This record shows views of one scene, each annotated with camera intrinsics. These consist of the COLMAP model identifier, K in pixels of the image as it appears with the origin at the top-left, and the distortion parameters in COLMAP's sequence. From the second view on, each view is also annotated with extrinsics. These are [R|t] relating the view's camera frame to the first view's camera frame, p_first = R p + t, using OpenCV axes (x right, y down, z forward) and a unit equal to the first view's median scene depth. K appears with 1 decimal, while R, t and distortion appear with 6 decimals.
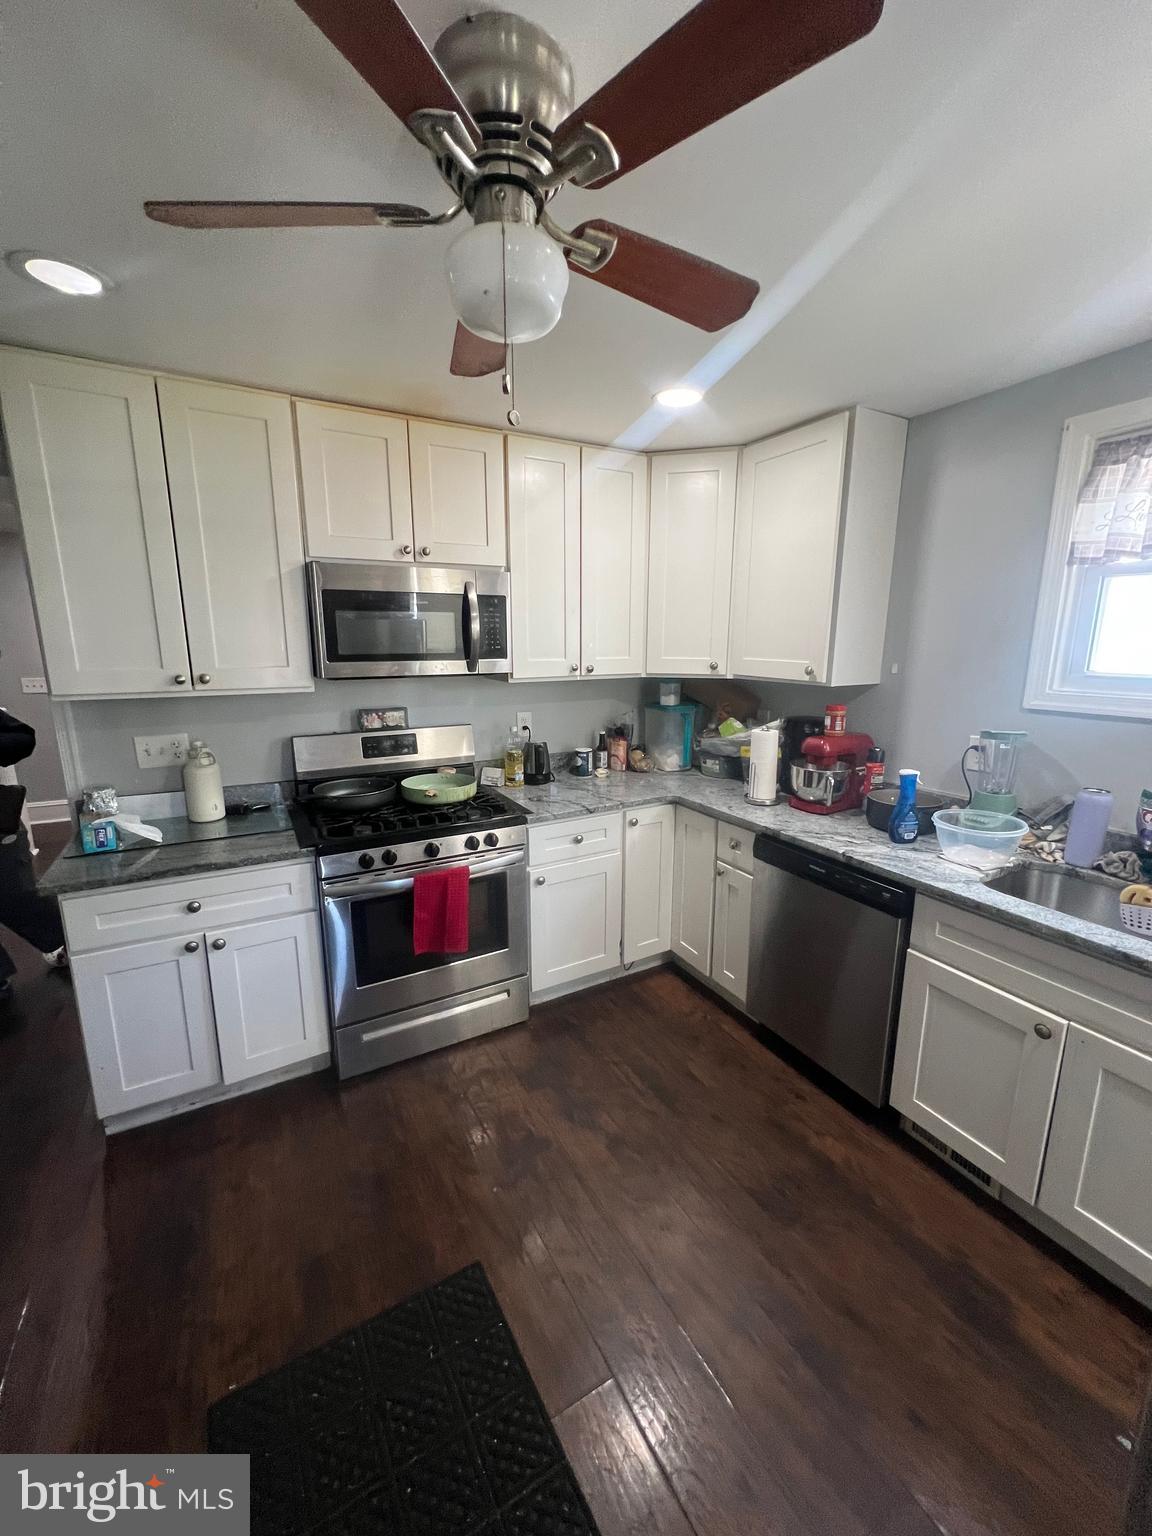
lens RADIAL K [[606.1, 0, 576.0], [0, 606.1, 768.0], [0, 0, 1]] dist [0.001431, 0.000075]
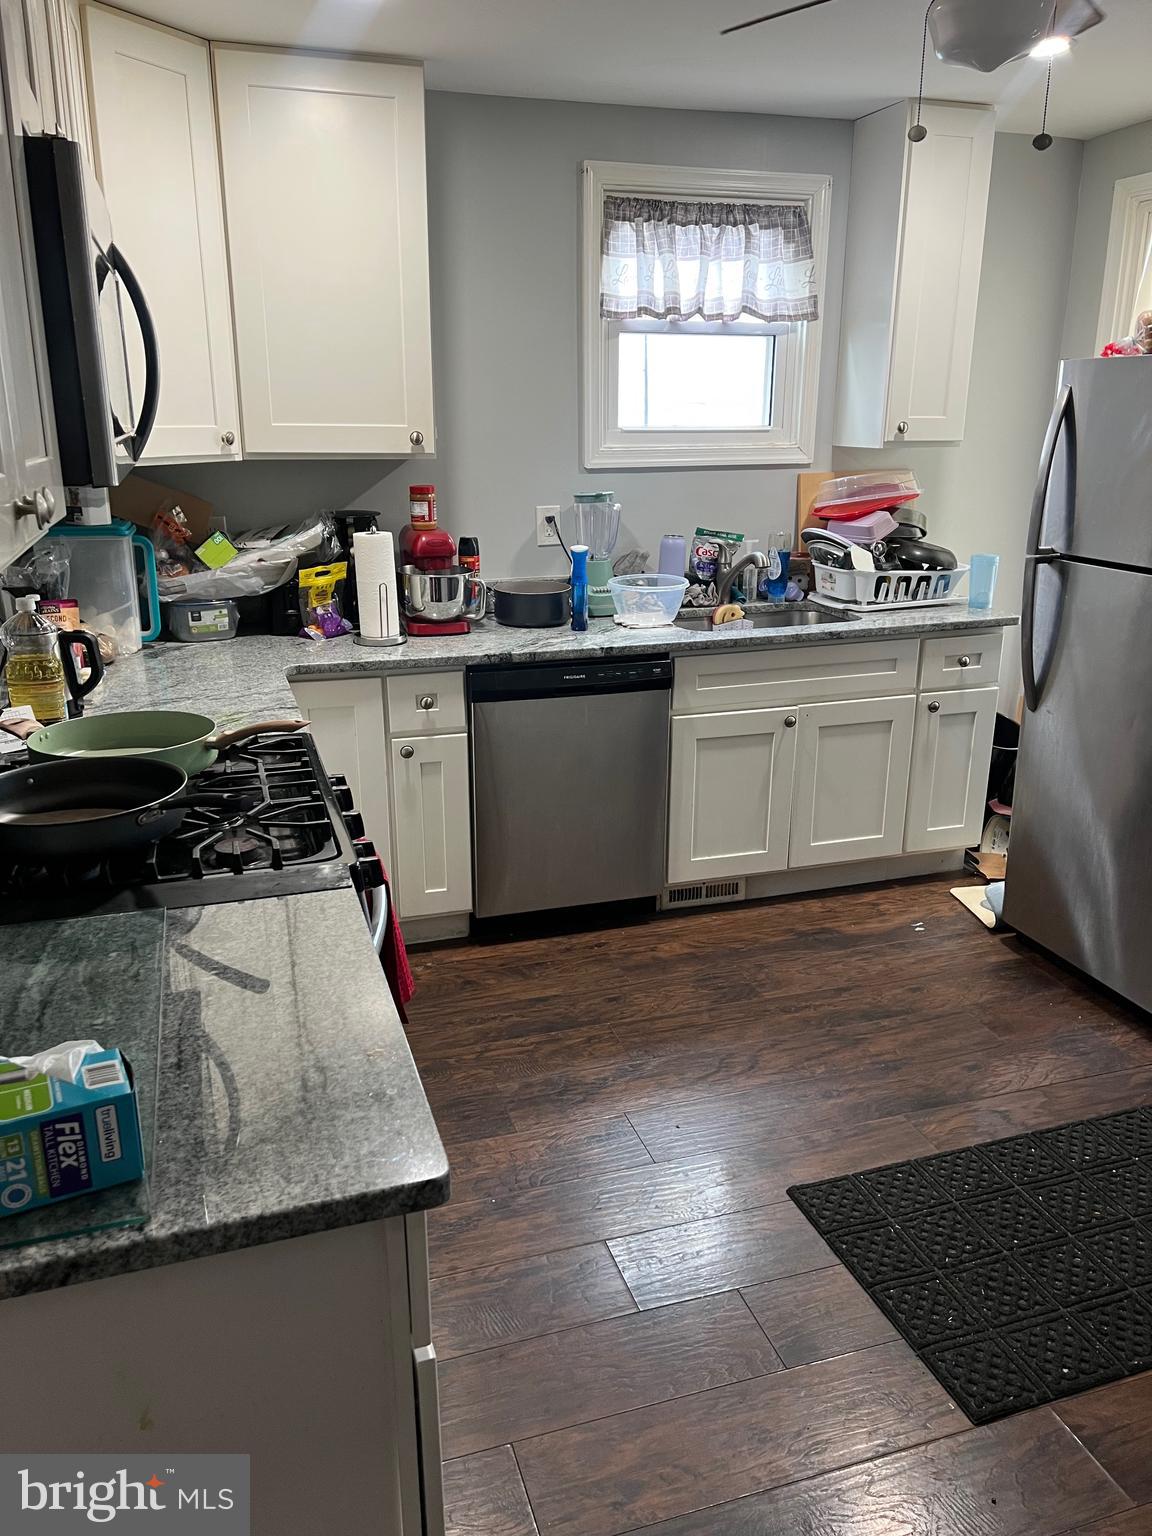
lens RADIAL K [[1173.0, 0, 576.0], [0, 1173.0, 768.0], [0, 0, 1]] dist [0.037607, -0.003939]
pose [[0.198599, -0.296793, 0.934062, -1.210837], [0.201049, 0.945115, 0.257558, -0.138488], [-0.959238, 0.136642, 0.247369, 0.642363]]
